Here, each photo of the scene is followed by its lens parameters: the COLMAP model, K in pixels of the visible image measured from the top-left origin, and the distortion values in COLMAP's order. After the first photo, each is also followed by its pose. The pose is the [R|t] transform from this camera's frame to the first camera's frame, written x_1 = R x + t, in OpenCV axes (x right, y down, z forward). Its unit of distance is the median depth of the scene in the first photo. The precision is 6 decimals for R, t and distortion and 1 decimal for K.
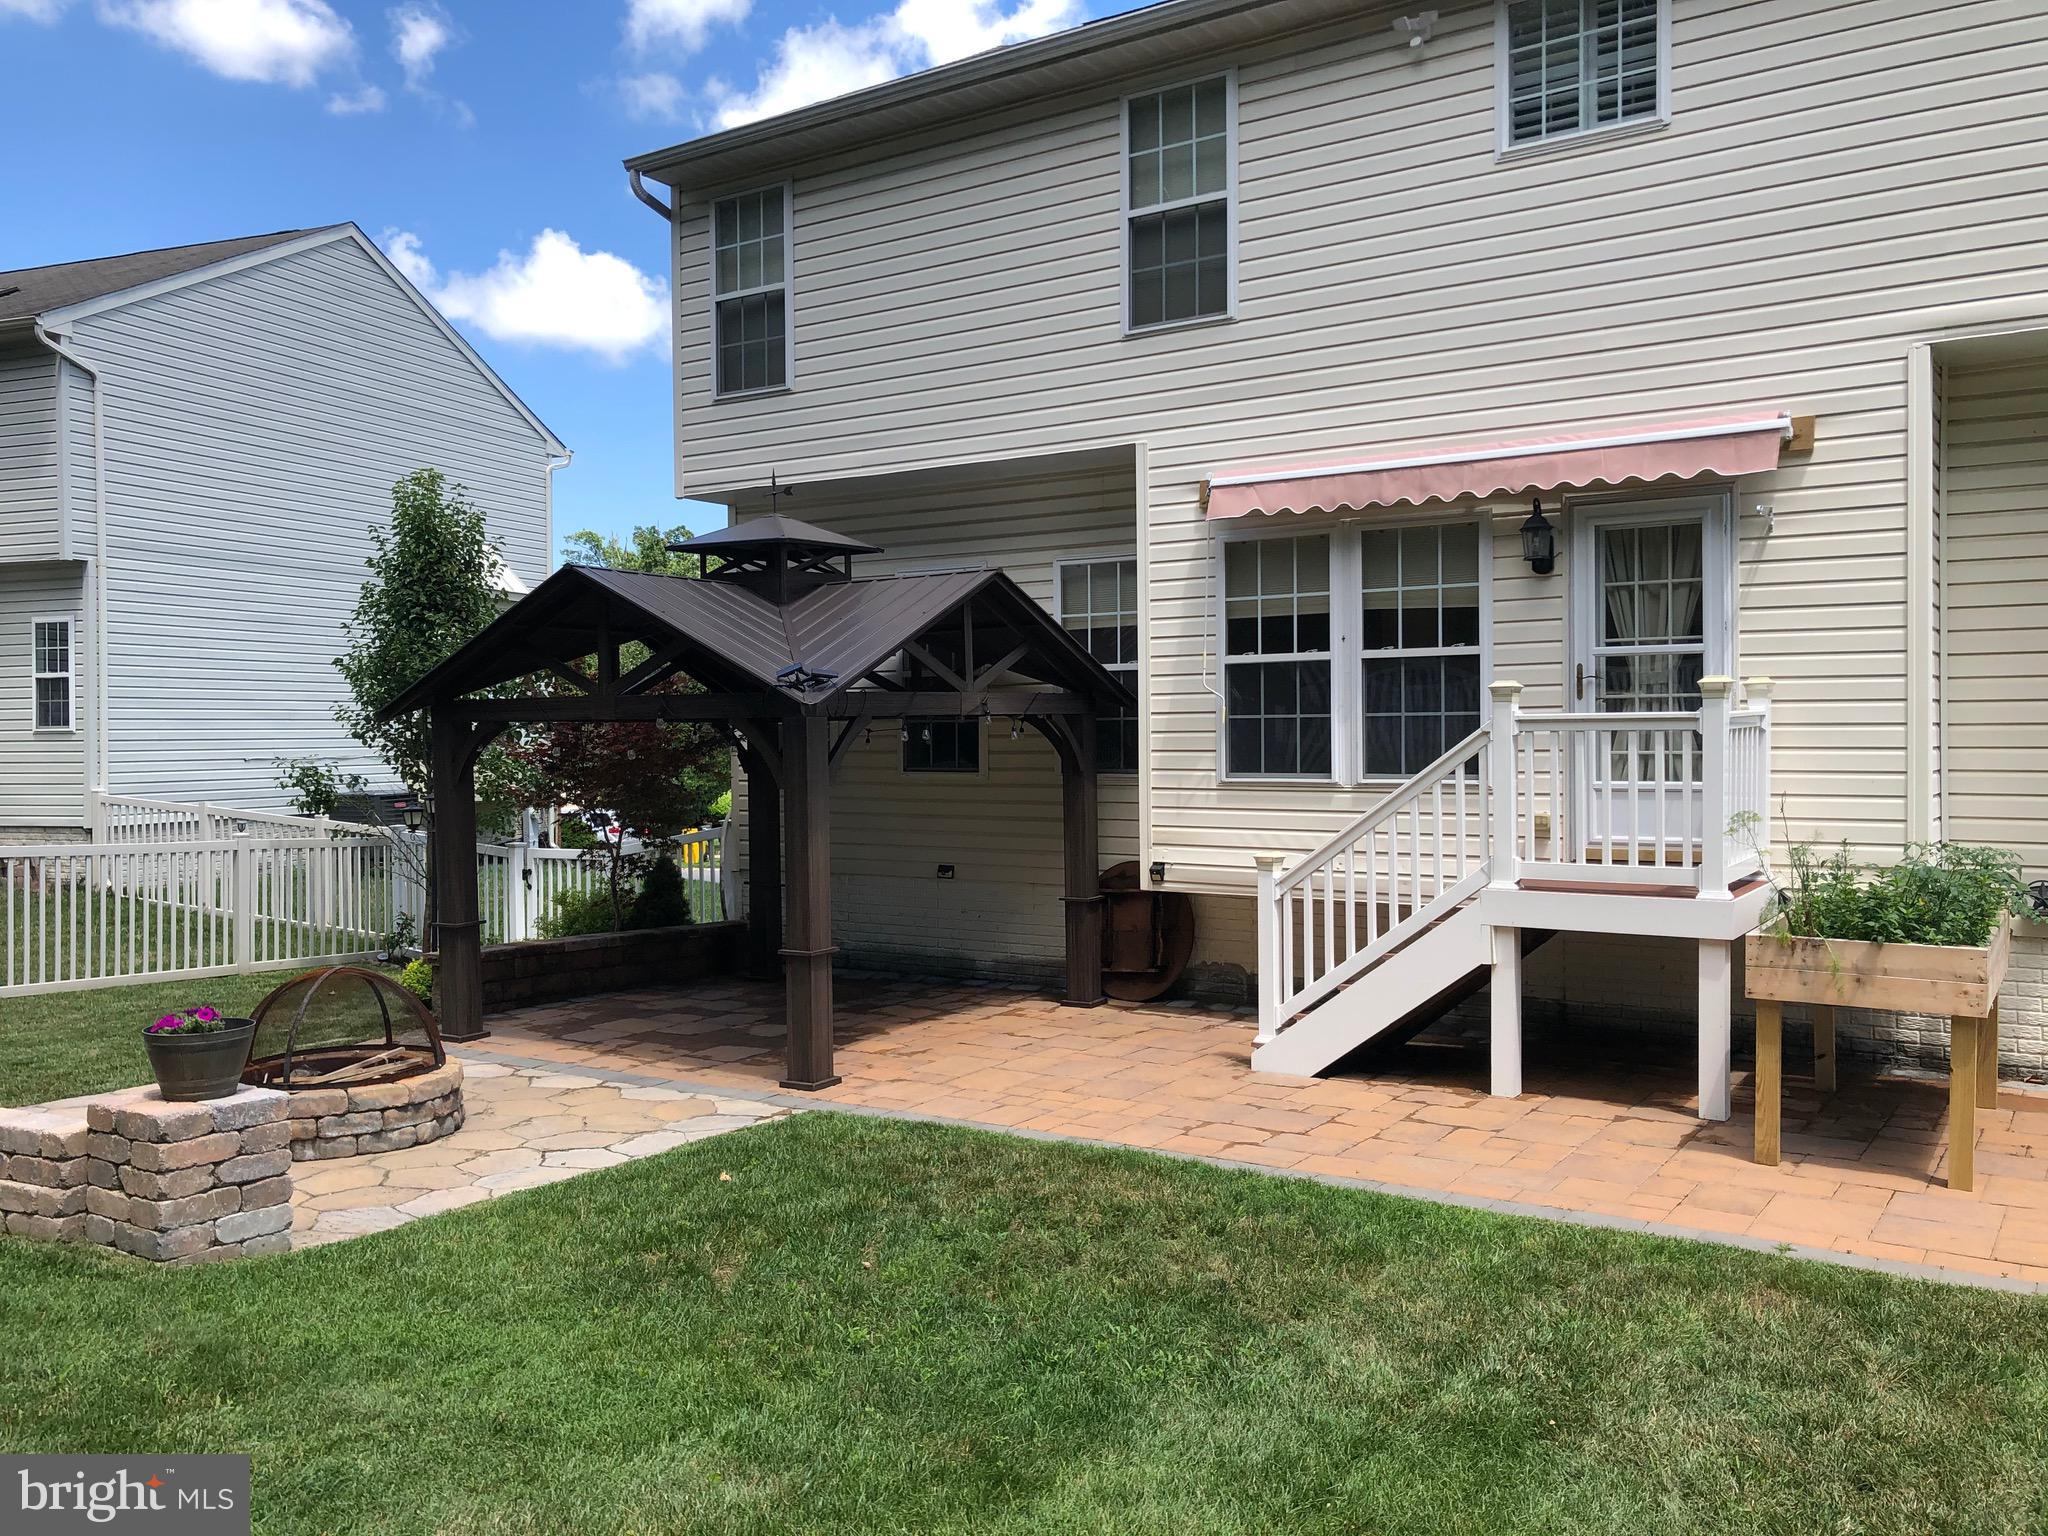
lens RADIAL K [[1630.1, 0, 1024.0], [0, 1630.1, 768.0], [0, 0, 1]] dist [0.043768, -0.124293]
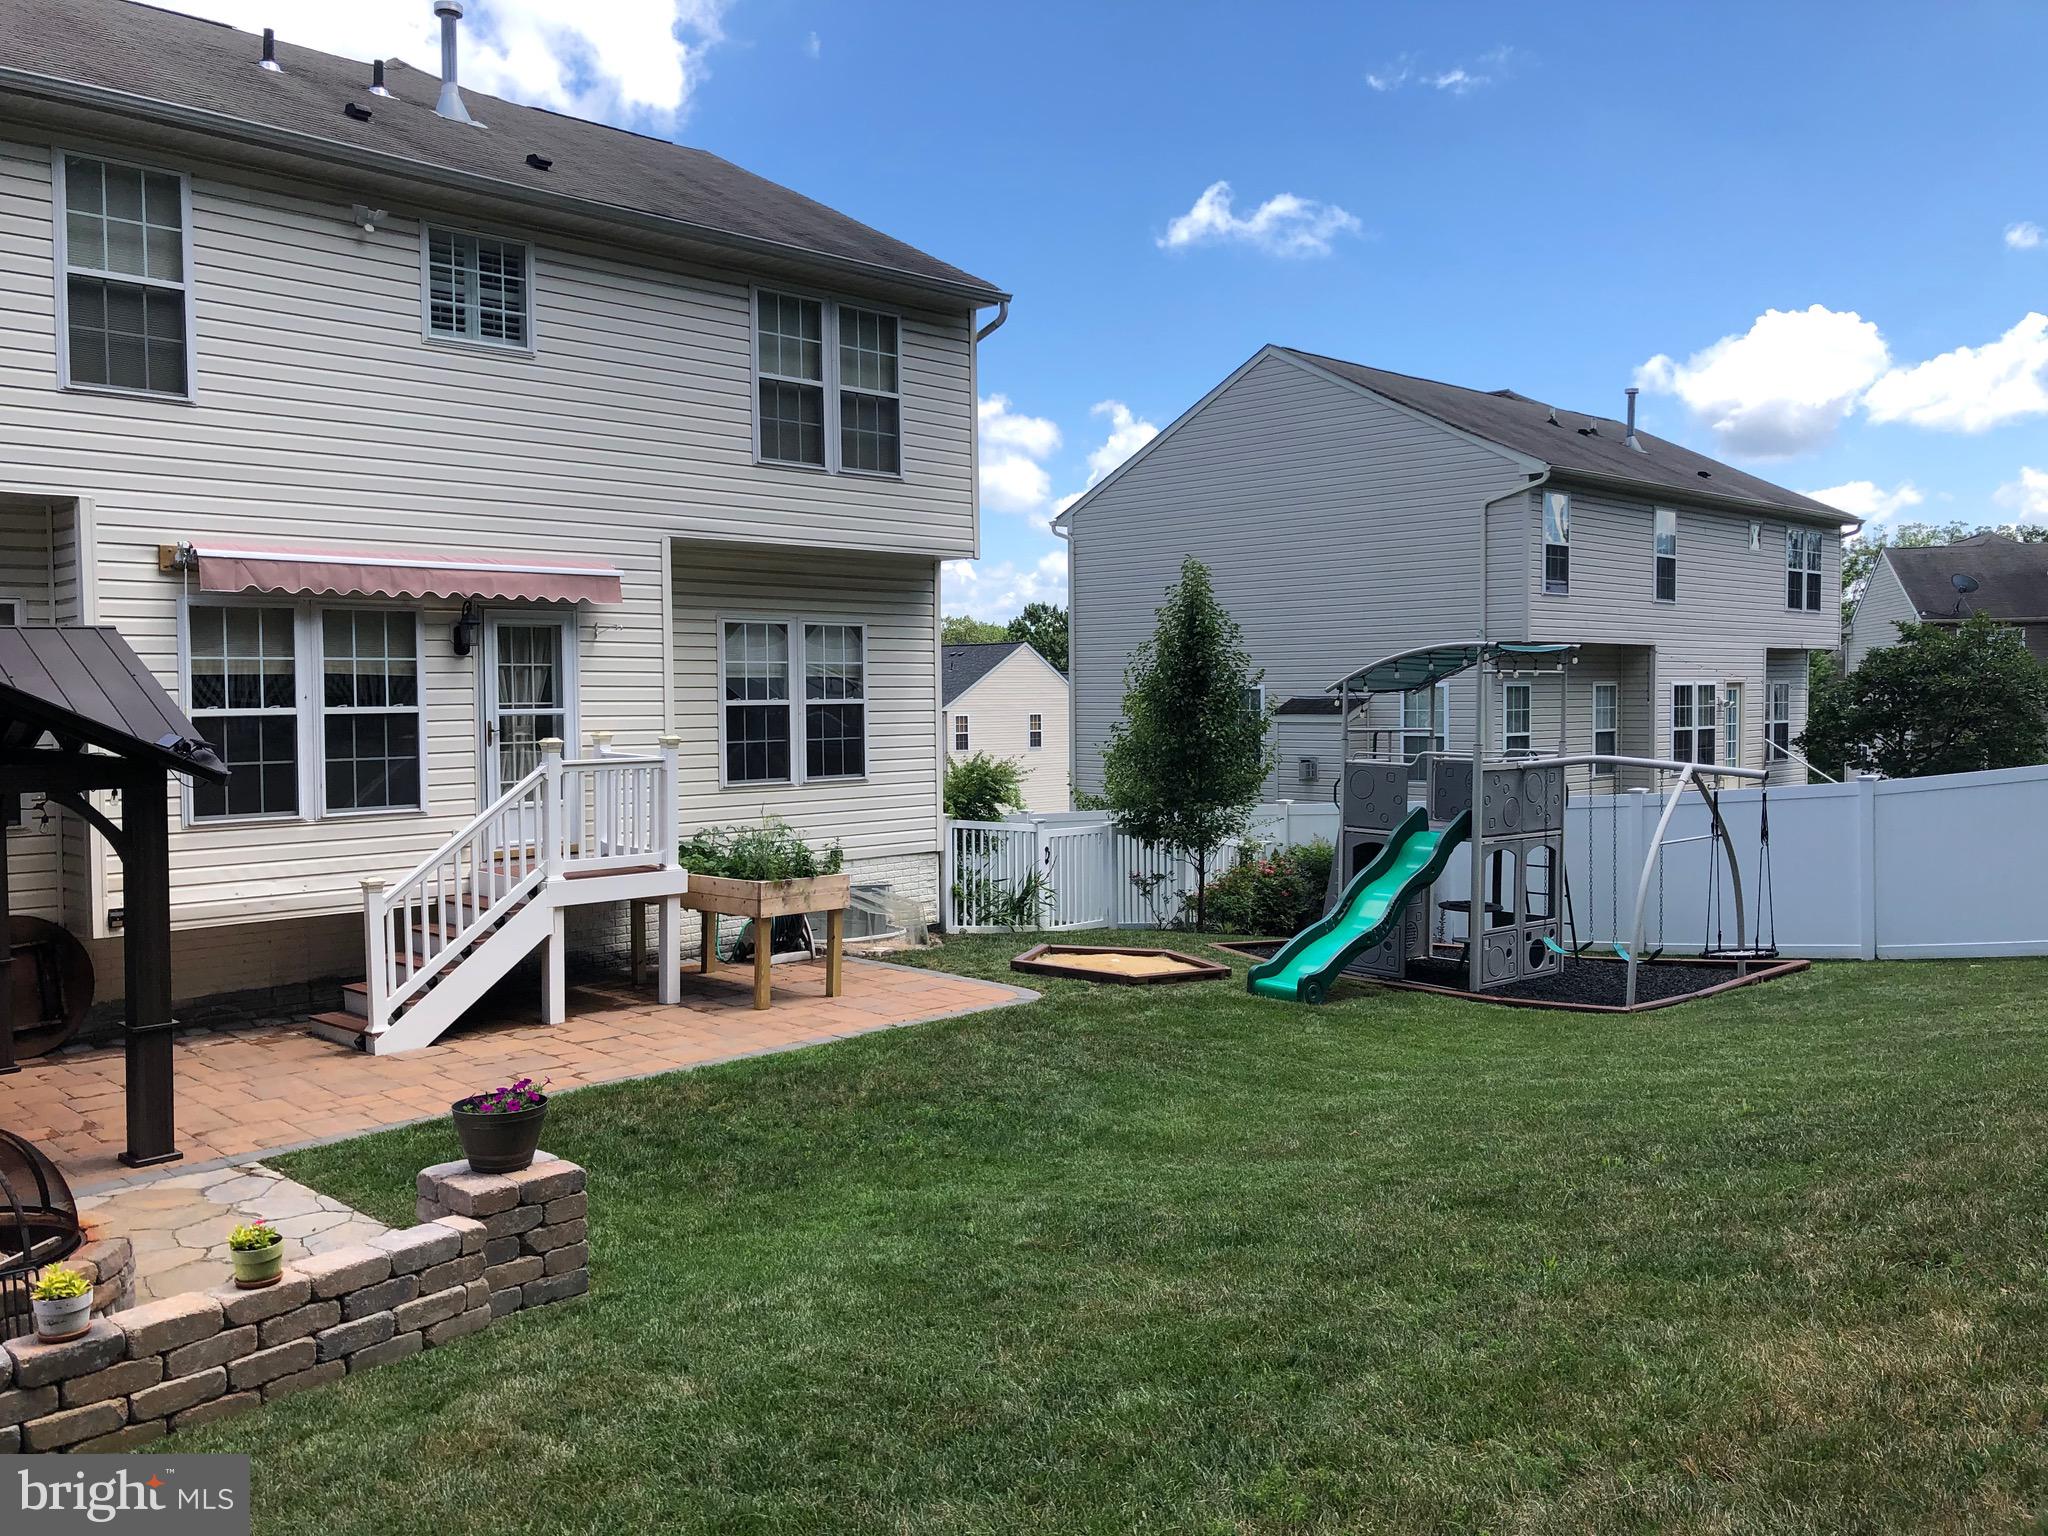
lens RADIAL K [[1669.1, 0, 1027.6], [0, 1669.1, 741.1], [0, 0, 1]] dist [0.042369, 0.004407]
pose [[0.199778, -0.025299, 0.979514, -0.928610], [0.026027, 0.999451, 0.020505, -0.060422], [-0.979495, 0.021397, 0.200327, 0.244818]]
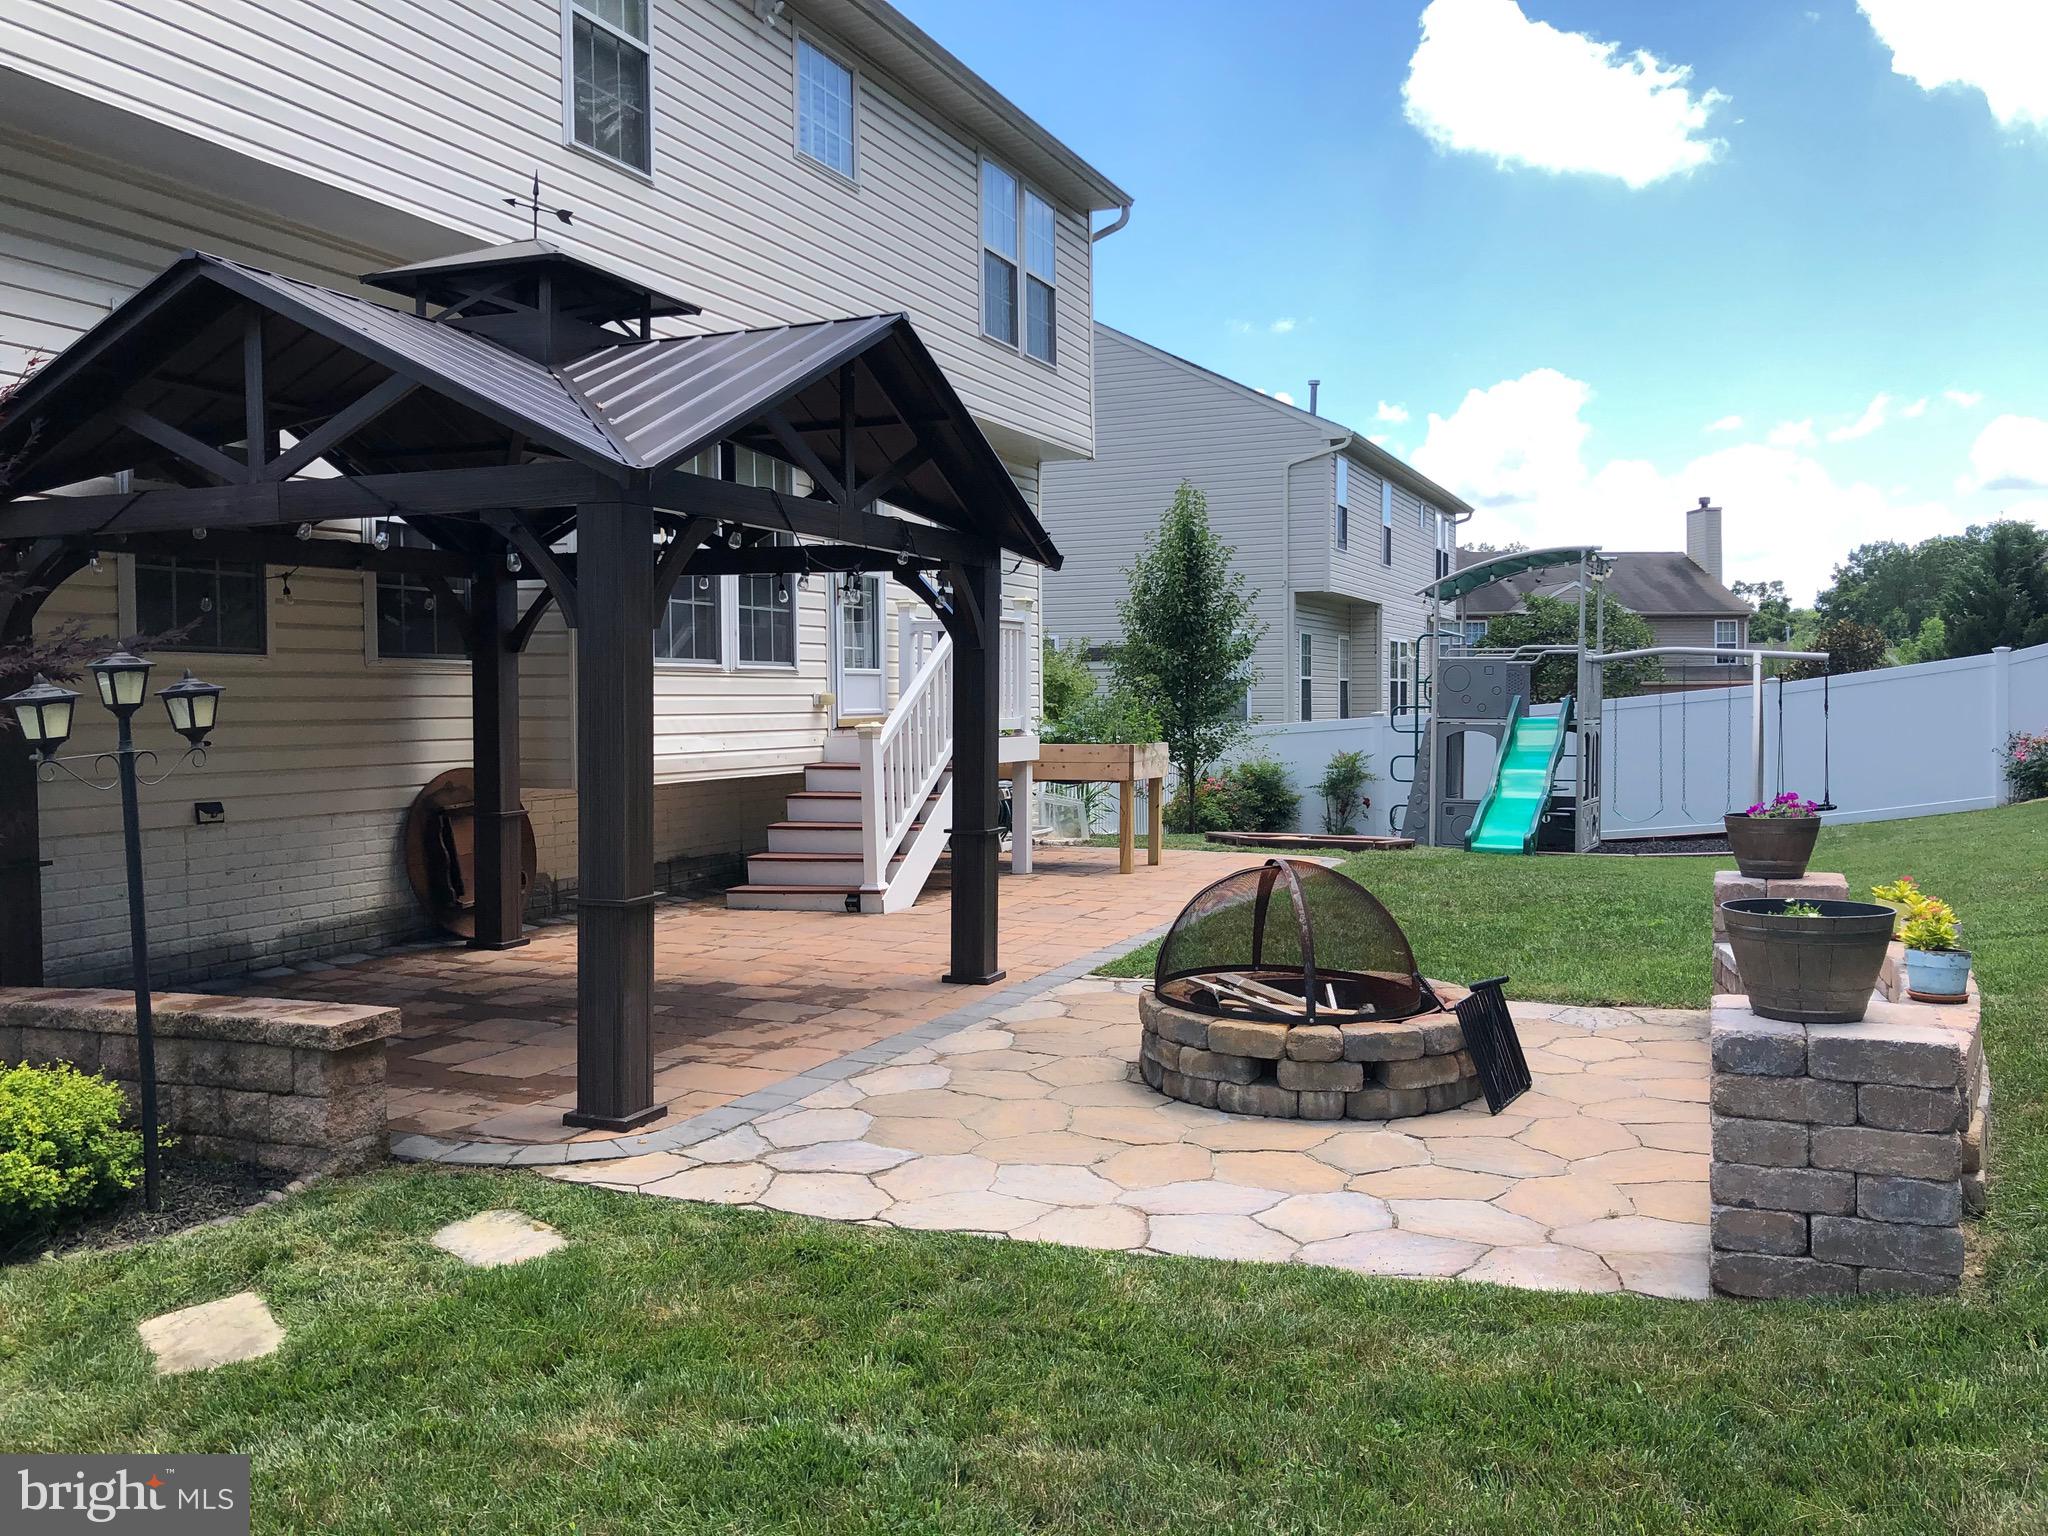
lens RADIAL K [[1646.9, 0, 1034.6], [0, 1646.9, 765.0], [0, 0, 1]] dist [0.074270, -0.127252]
pose [[-0.163092, -0.033686, 0.986036, -0.943317], [0.028008, 0.998856, 0.038756, 0.037173], [-0.986213, 0.033938, -0.161962, 1.007635]]
